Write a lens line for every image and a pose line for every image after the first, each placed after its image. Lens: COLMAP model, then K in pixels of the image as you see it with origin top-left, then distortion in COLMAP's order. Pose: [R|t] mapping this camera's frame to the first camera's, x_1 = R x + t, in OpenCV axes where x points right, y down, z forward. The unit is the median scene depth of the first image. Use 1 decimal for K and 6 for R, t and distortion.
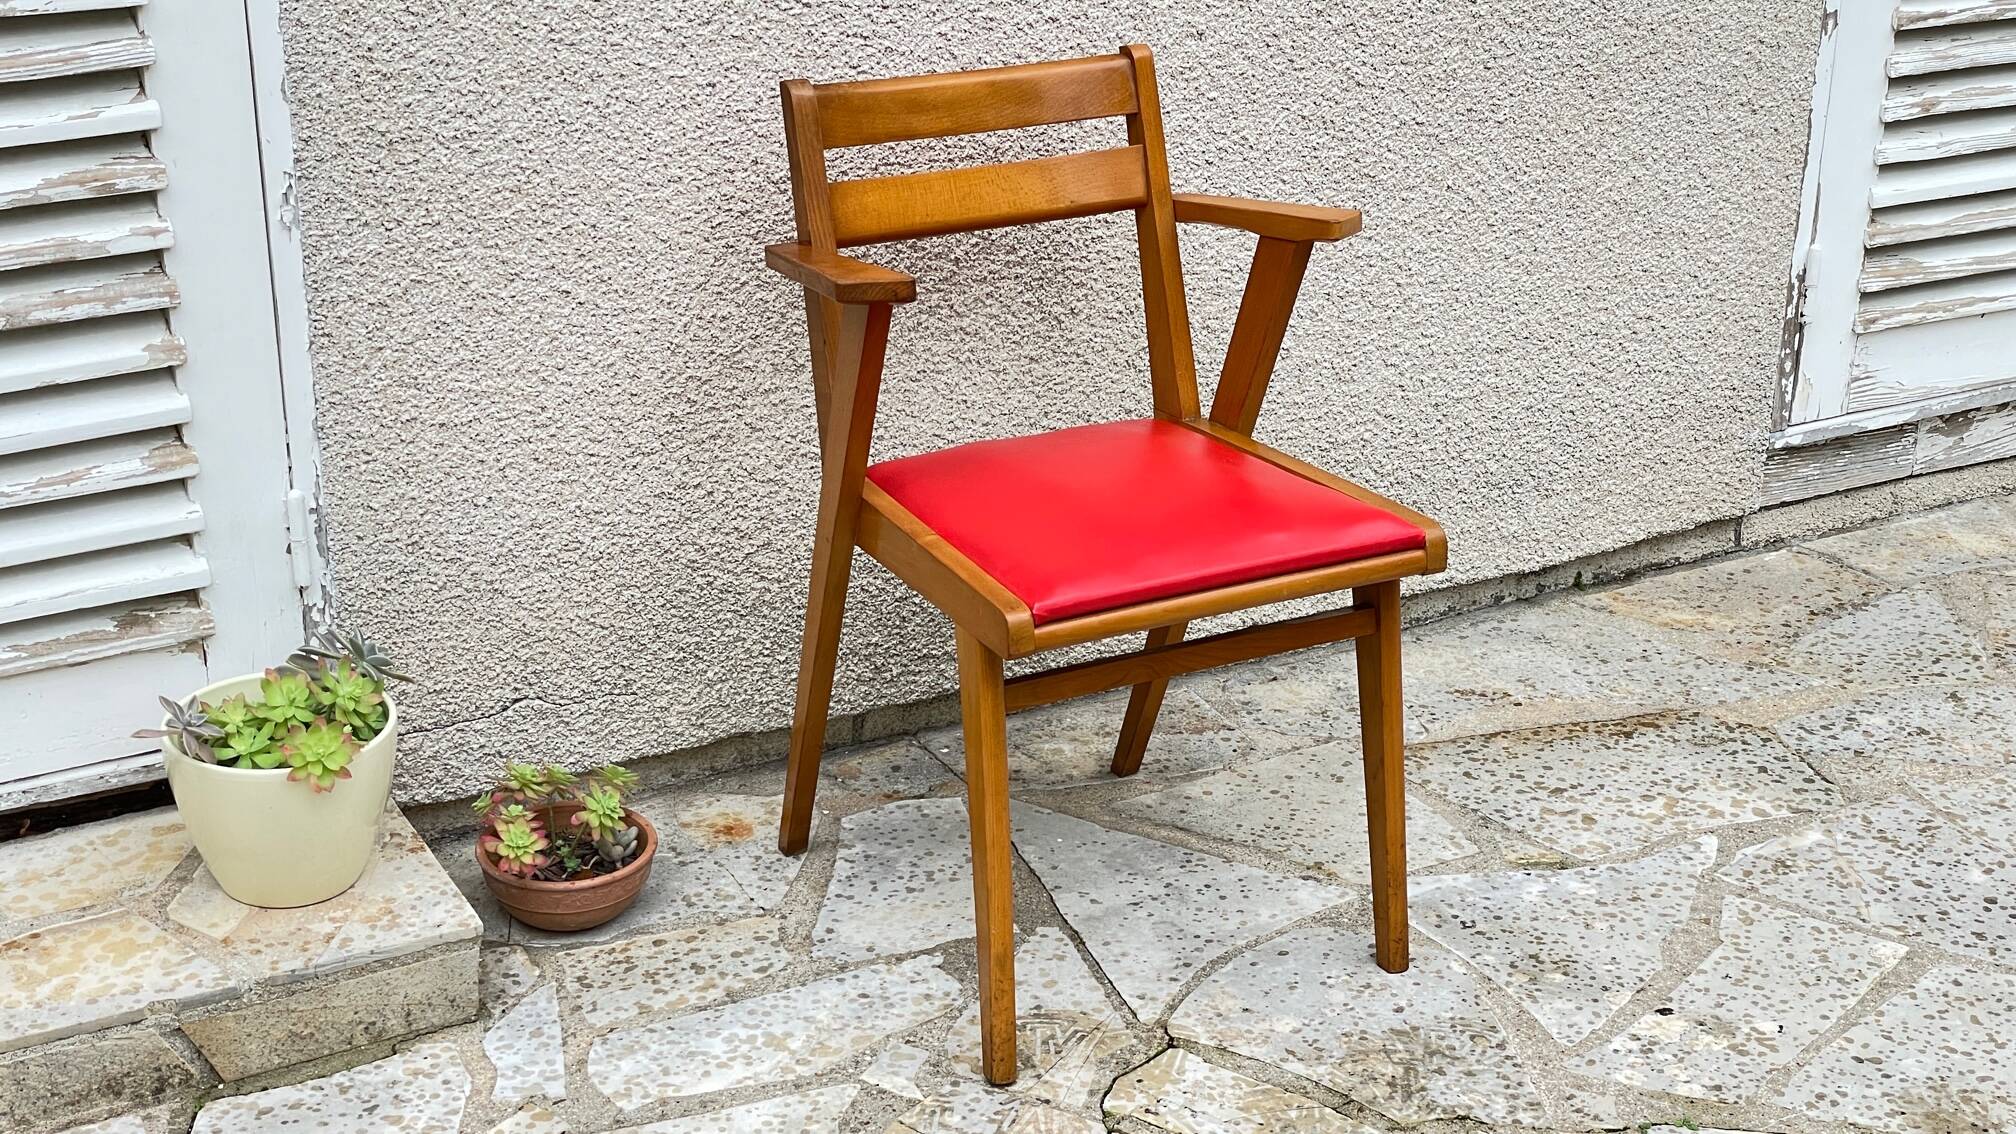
lens RADIAL K [[2994.6, 0, 1024.0], [0, 2994.6, 579.4], [0, 0, 1]] dist [0.090992, 0.000000]
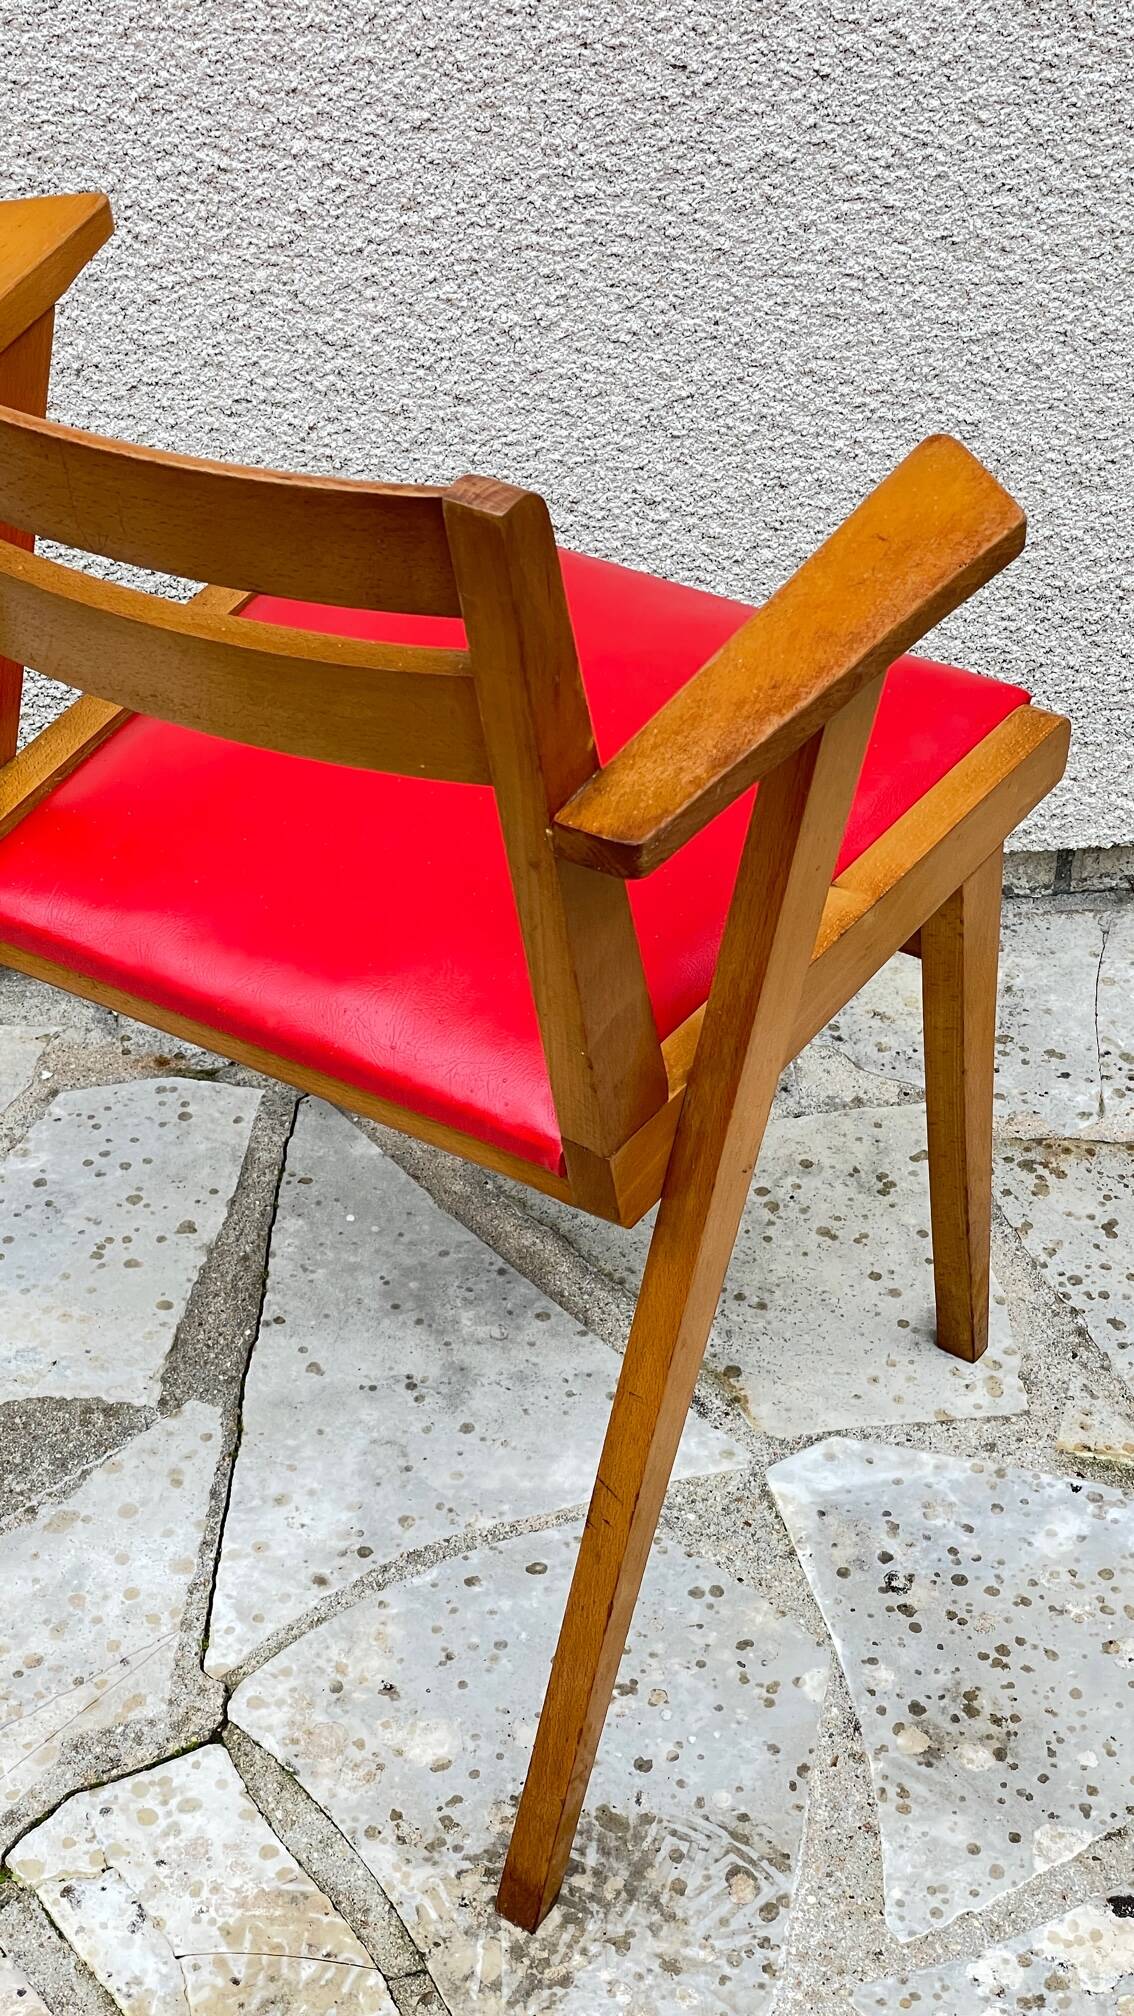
lens RADIAL K [[2994.6, 0, 534.3], [0, 2994.6, 1008.4], [0, 0, 1]] dist [0.090992, 0.000000]
pose [[0.931765, 0.216275, -0.291615, 0.218811], [-0.133288, 0.950894, 0.279347, -0.130844], [0.337711, -0.221416, 0.914837, 0.473911]]
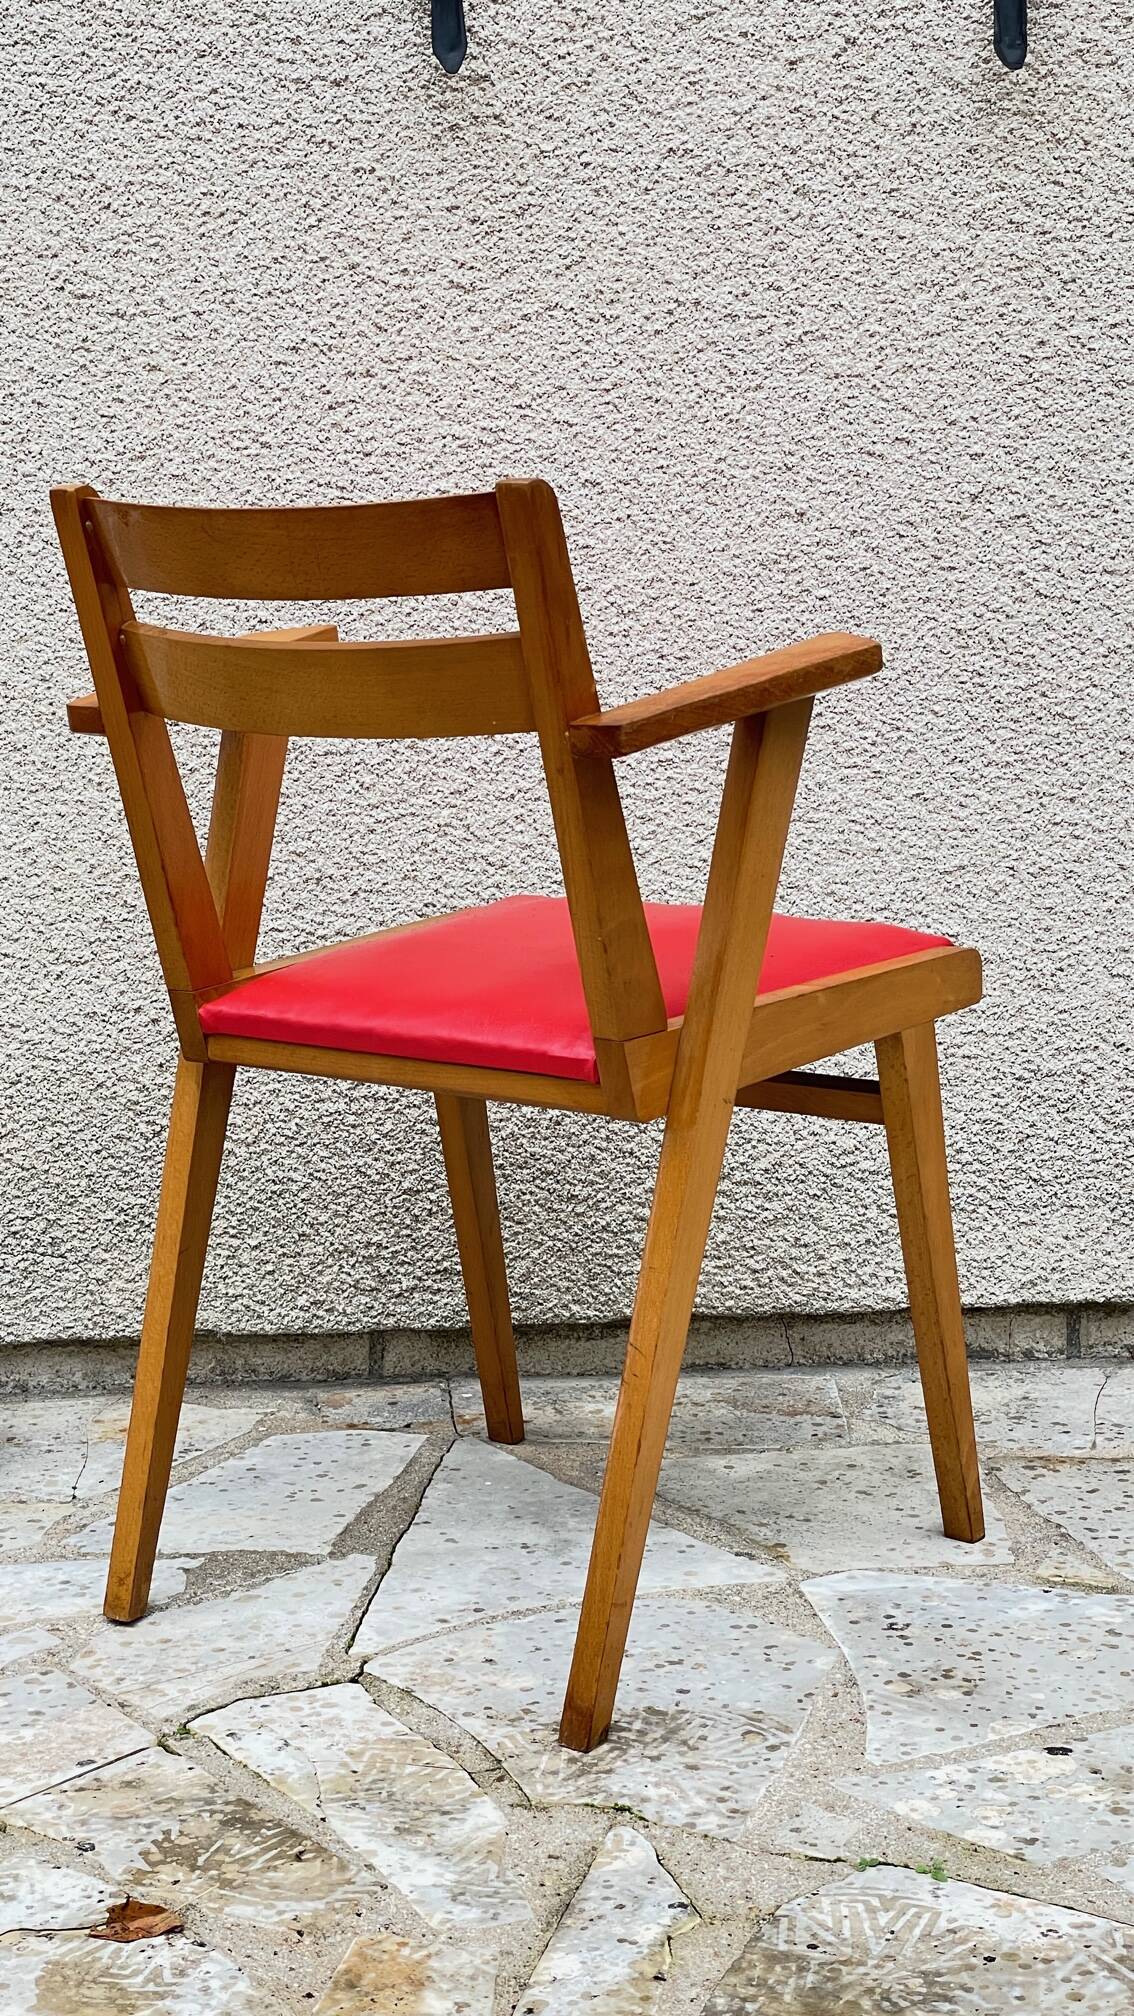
lens RADIAL K [[2994.6, 0, 522.2], [0, 2994.6, 1011.5], [0, 0, 1]] dist [0.090992, 0.000000]
pose [[0.894402, 0.034429, -0.445937, 0.369310], [-0.134519, 0.971577, -0.194790, 0.120682], [0.426556, 0.234208, 0.873611, 0.300575]]
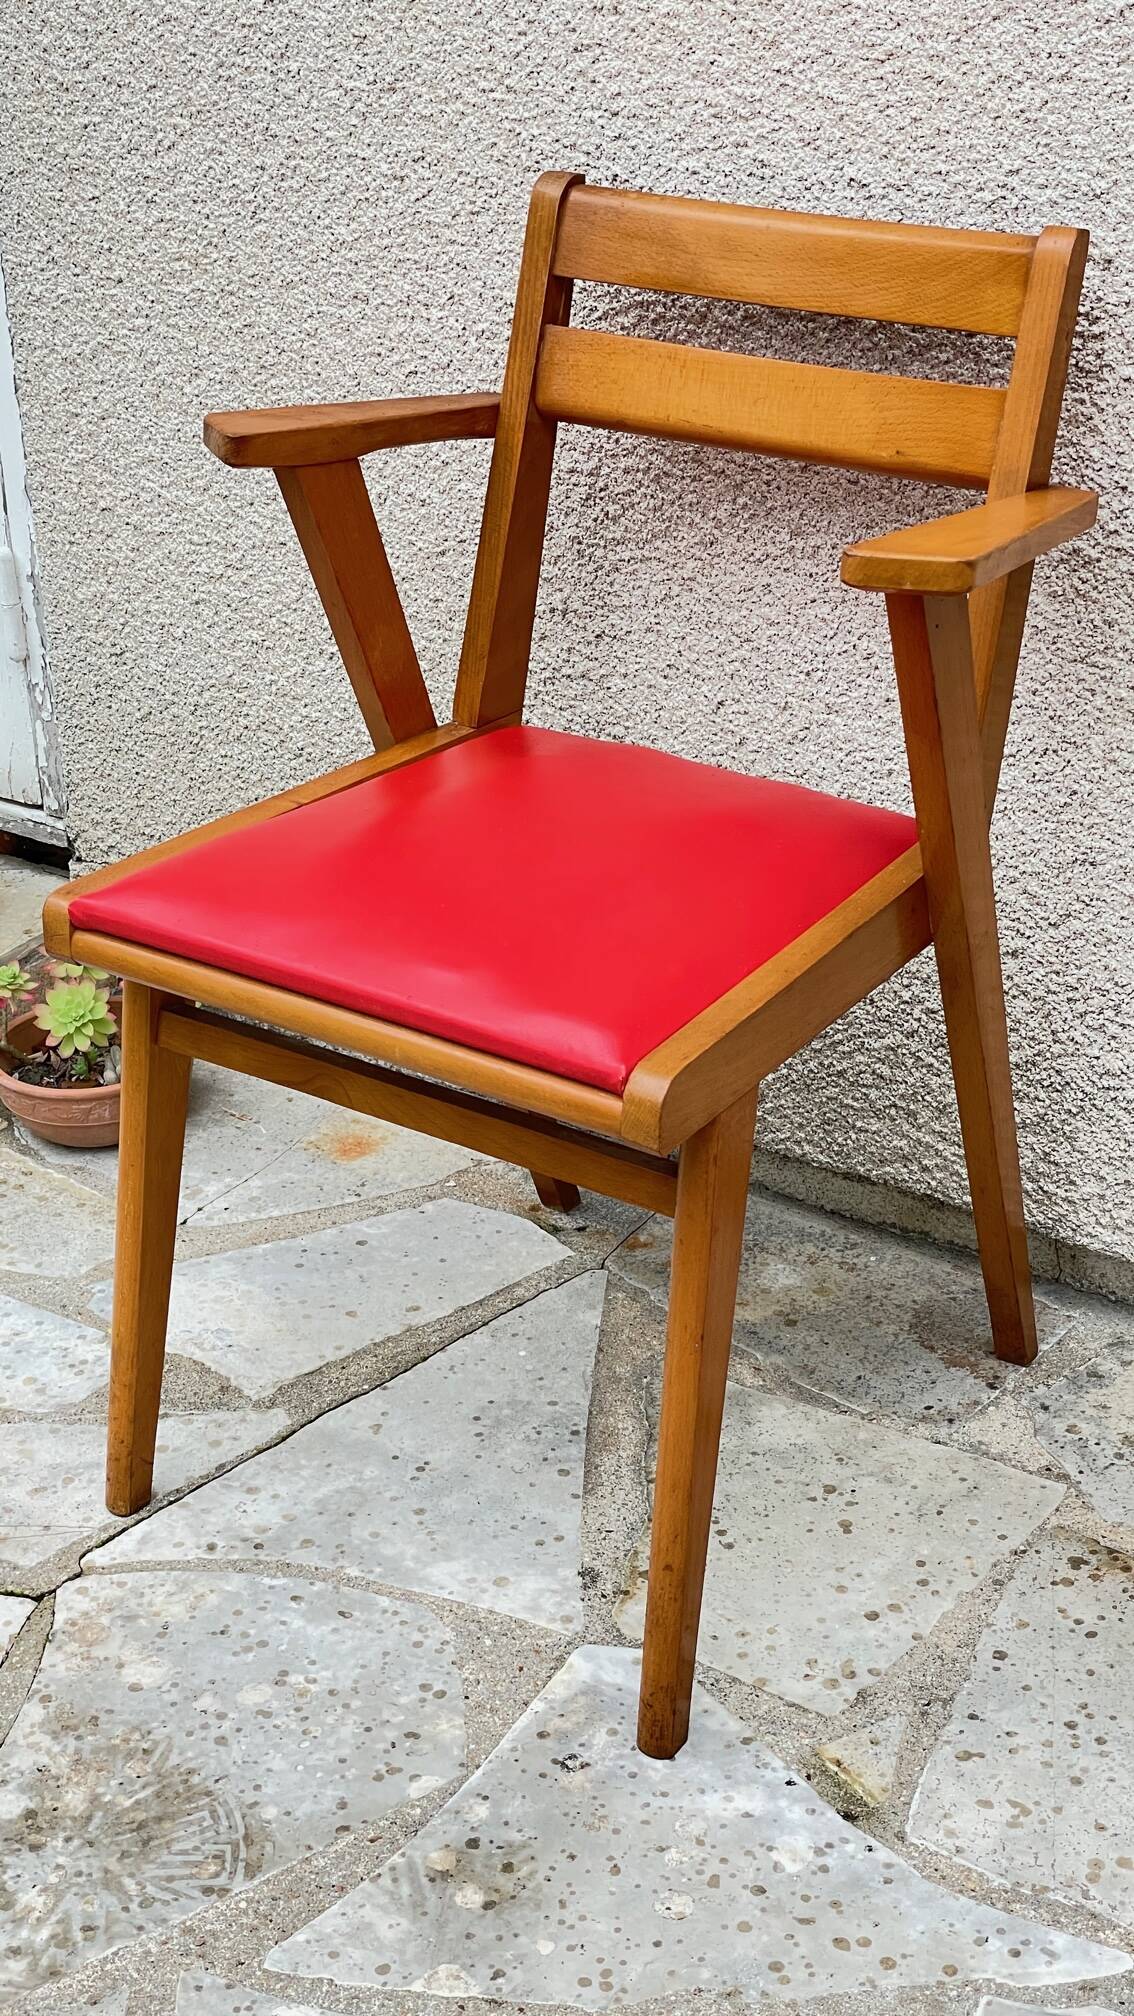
lens RADIAL K [[2994.6, 0, 546.5], [0, 2994.6, 985.7], [0, 0, 1]] dist [0.090992, 0.000000]
pose [[0.434685, 0.373068, -0.819676, 0.563989], [-0.309660, 0.916583, 0.252956, -0.172592], [0.845671, 0.143865, 0.513949, 0.645958]]
